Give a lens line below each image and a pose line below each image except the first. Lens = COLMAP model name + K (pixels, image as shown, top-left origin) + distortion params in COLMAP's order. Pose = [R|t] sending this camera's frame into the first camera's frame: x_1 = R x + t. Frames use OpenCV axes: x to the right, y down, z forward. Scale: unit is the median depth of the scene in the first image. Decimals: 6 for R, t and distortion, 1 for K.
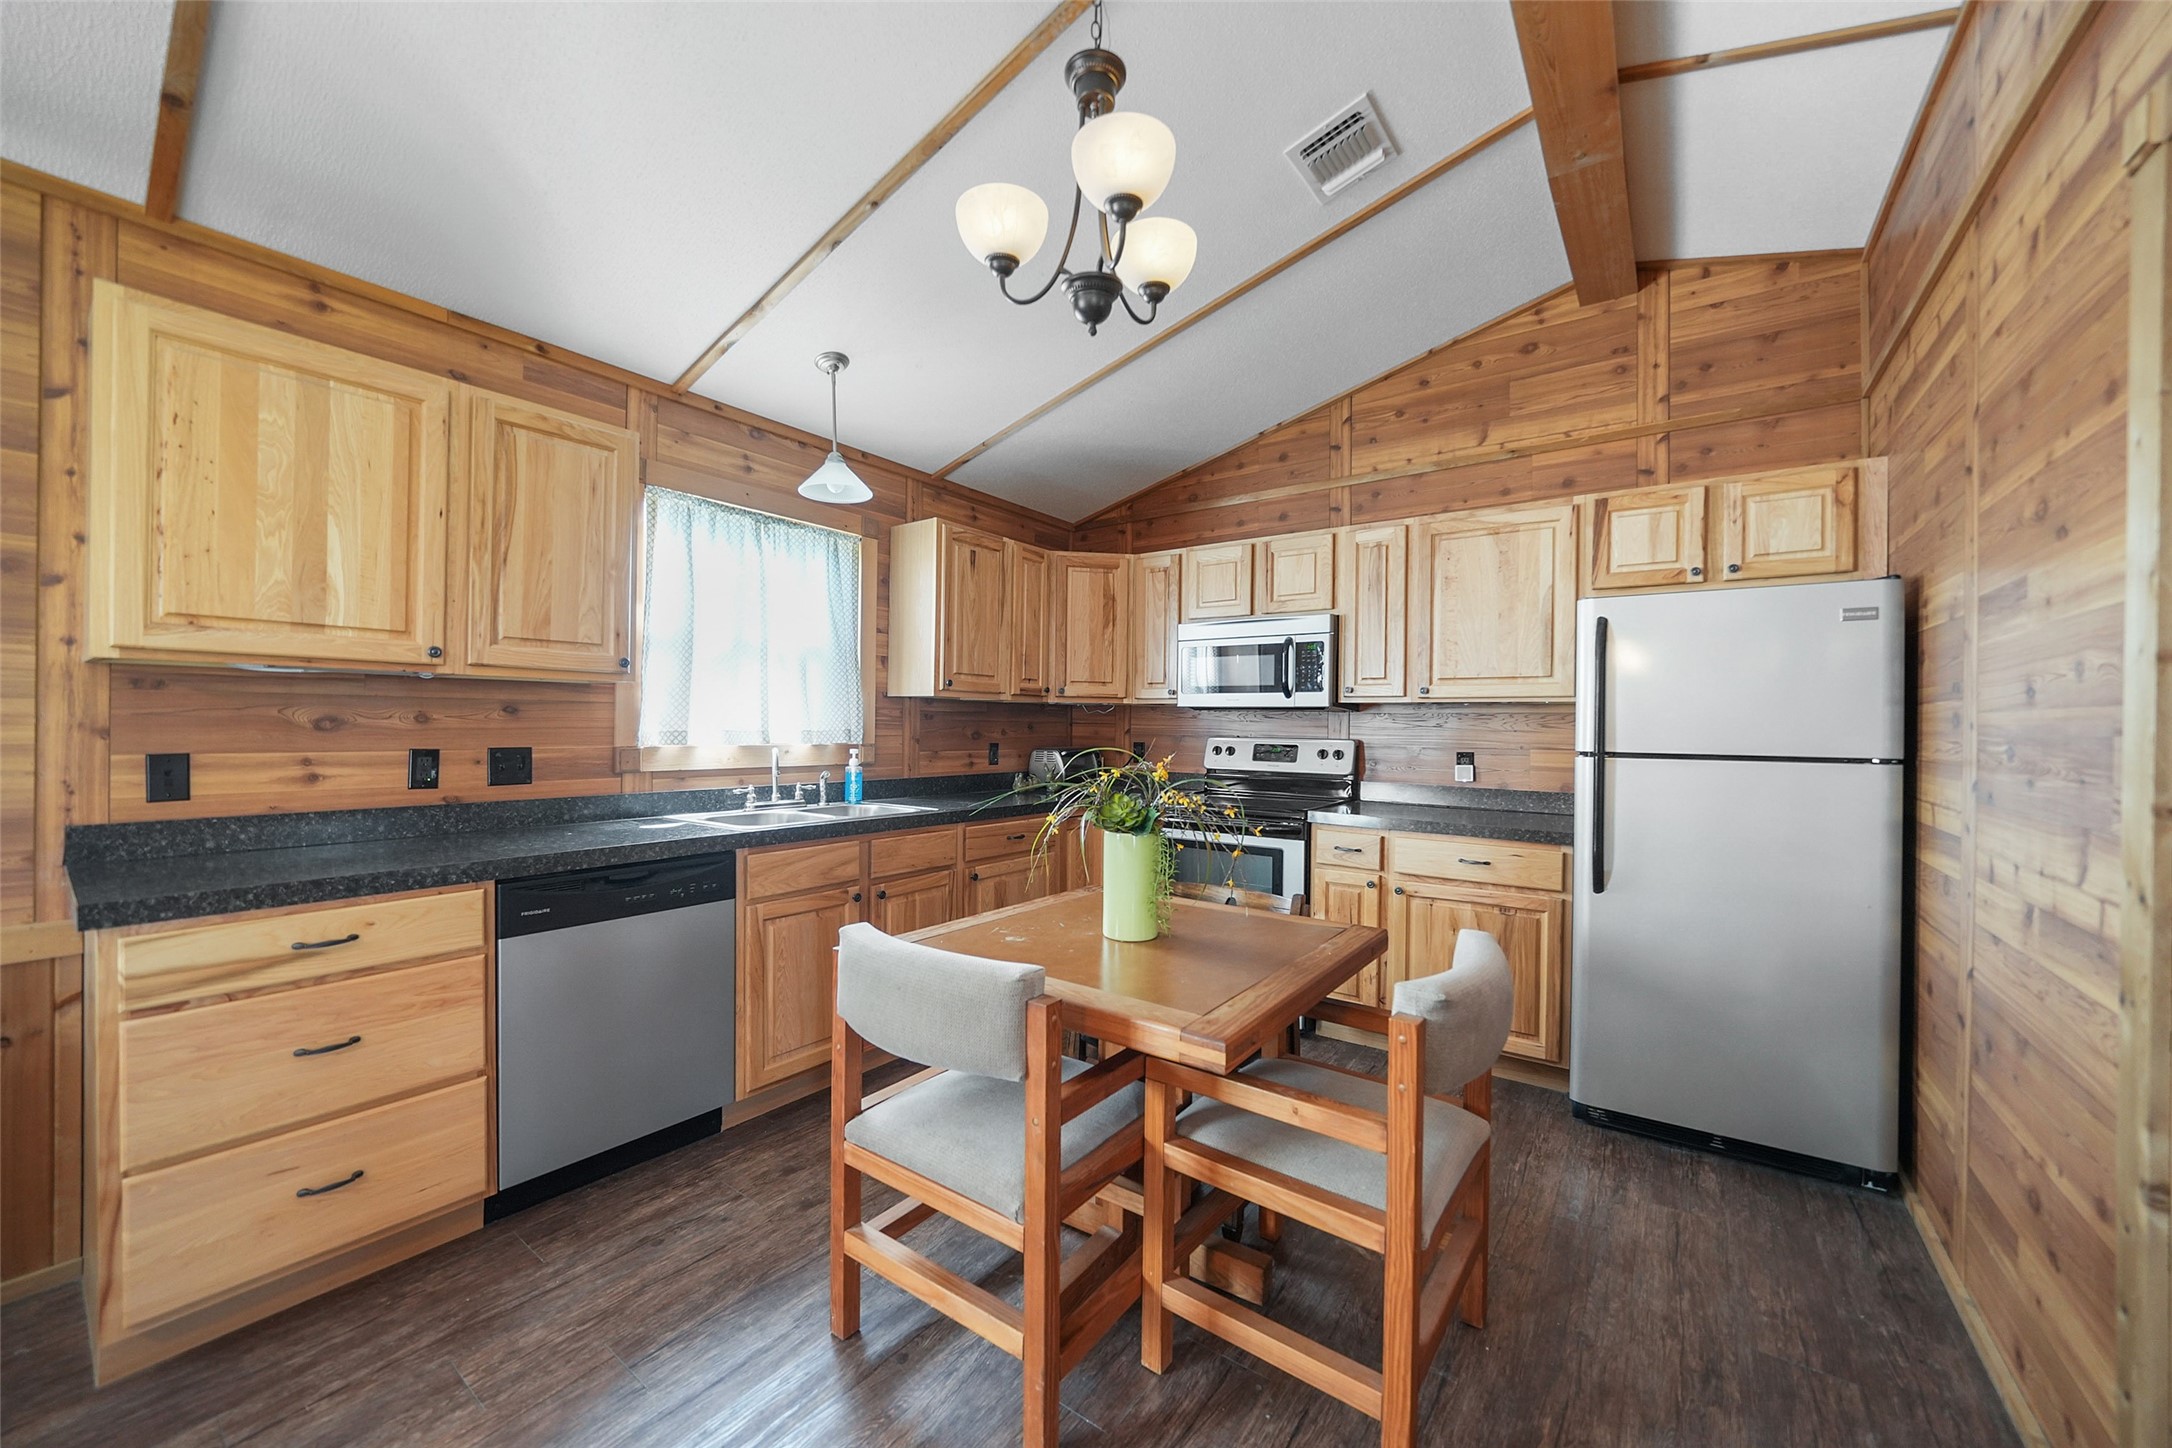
lens RADIAL K [[813.8, 0, 1085.0], [0, 813.8, 723.0], [0, 0, 1]] dist [-0.001666, -0.000100]
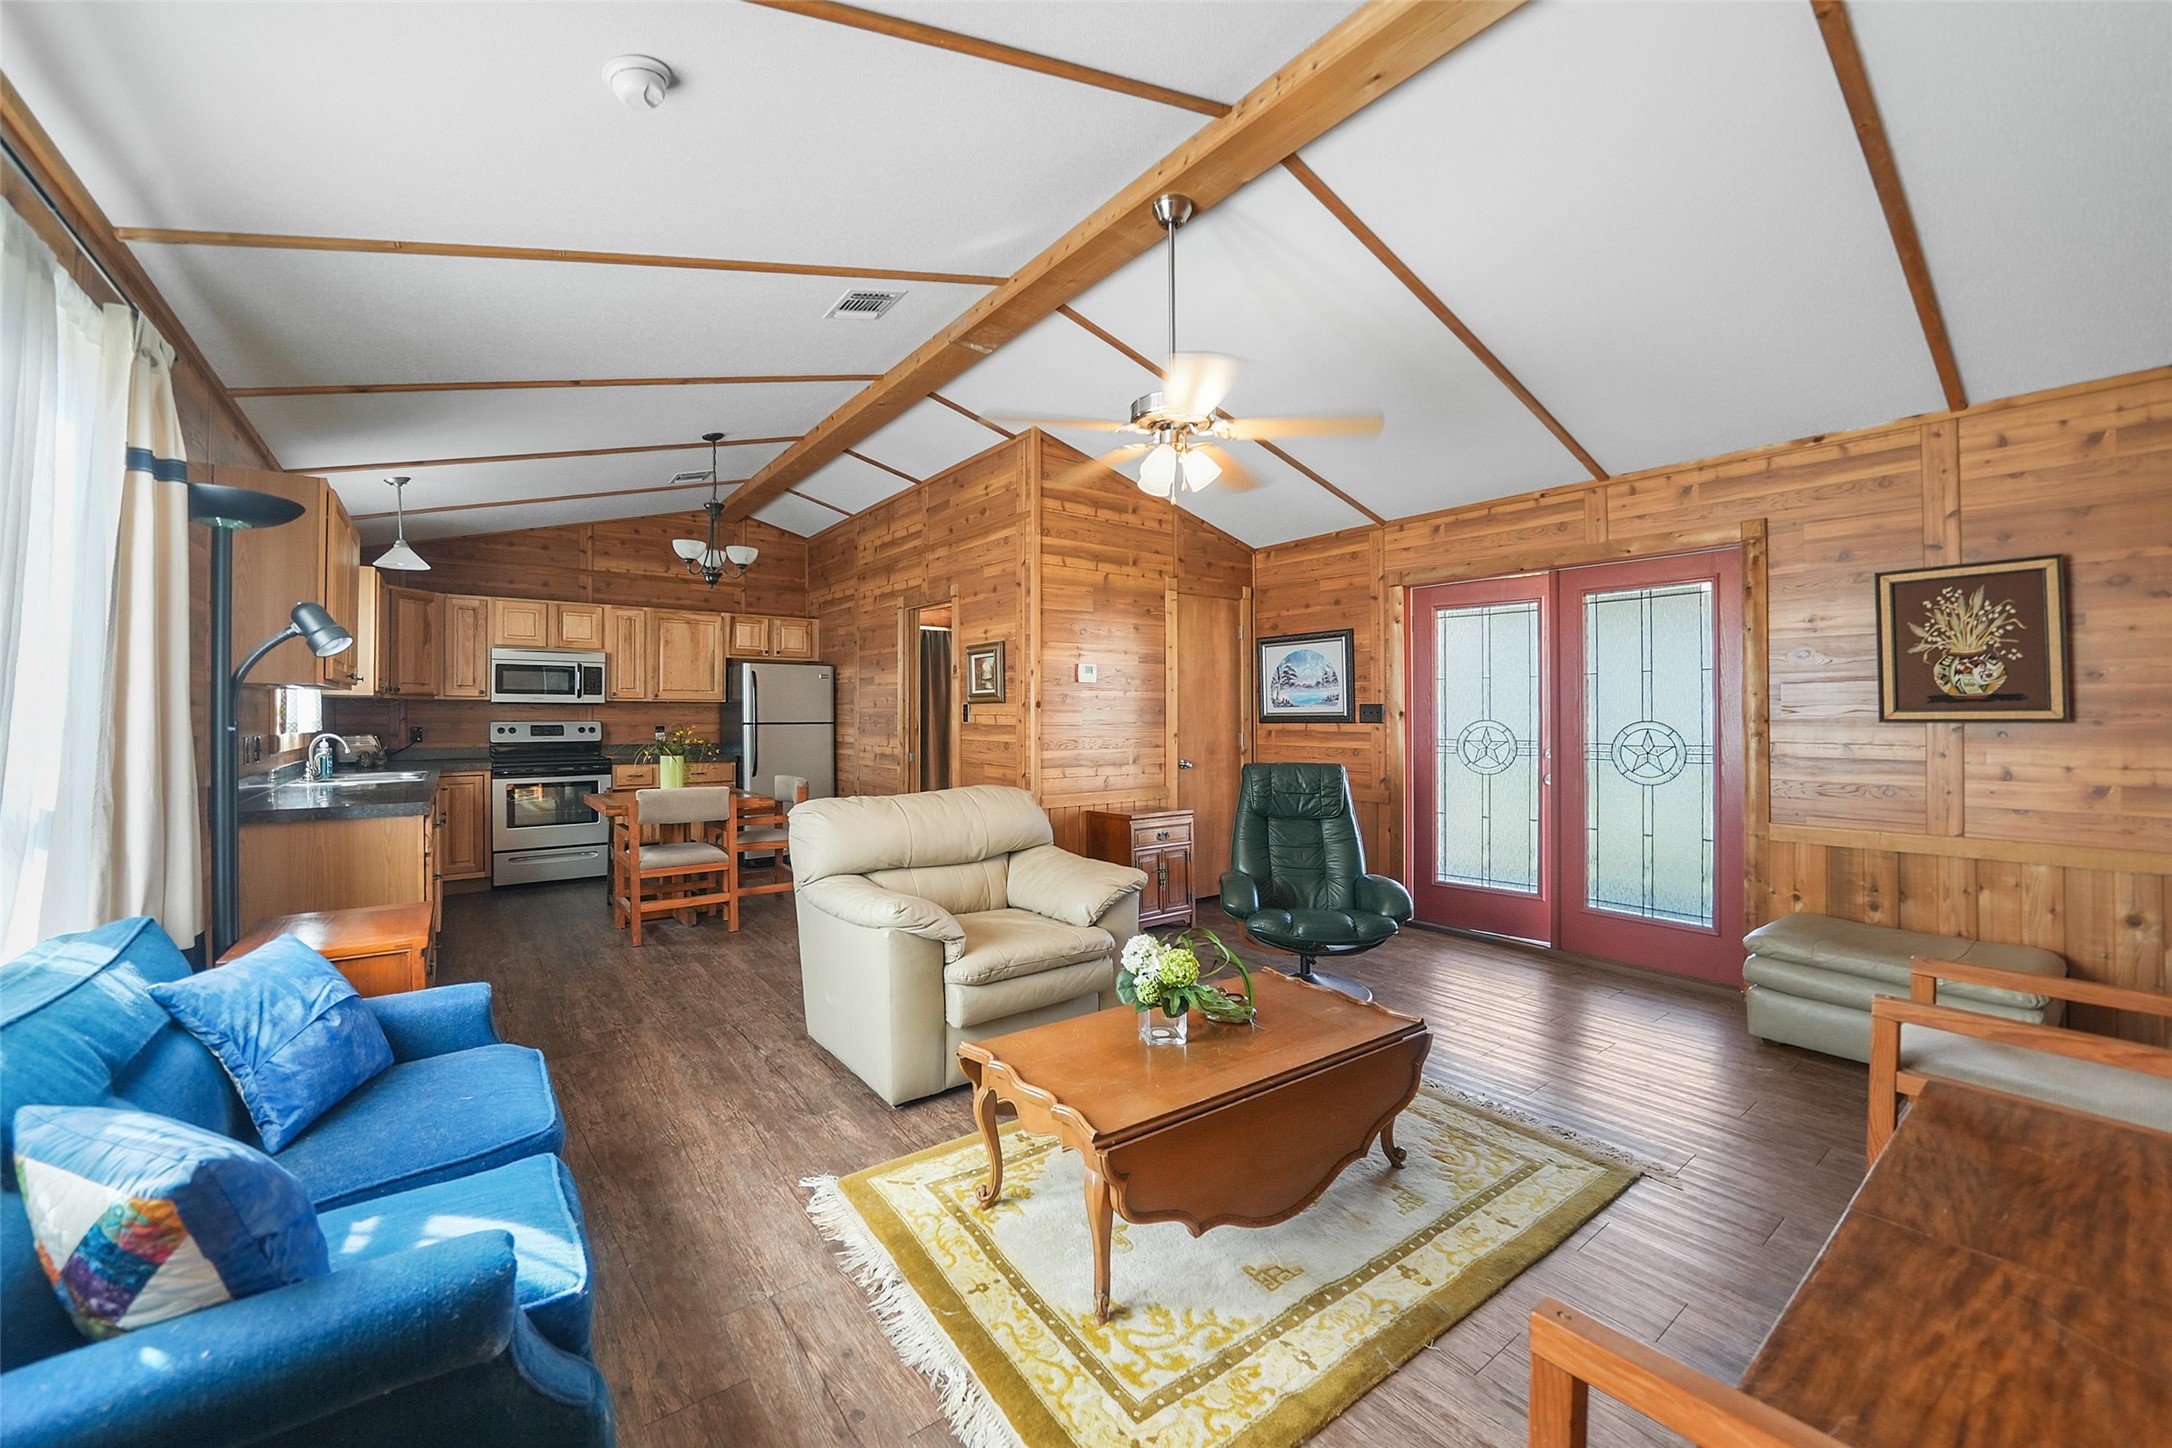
lens RADIAL K [[845.5, 0, 1083.9], [0, 845.5, 712.7], [0, 0, 1]] dist [-0.000124, -0.000007]
pose [[0.295695, -0.007946, 0.955249, -1.183014], [0.001511, 0.999968, 0.007850, -0.011759], [-0.955281, -0.000877, 0.295698, -0.585069]]
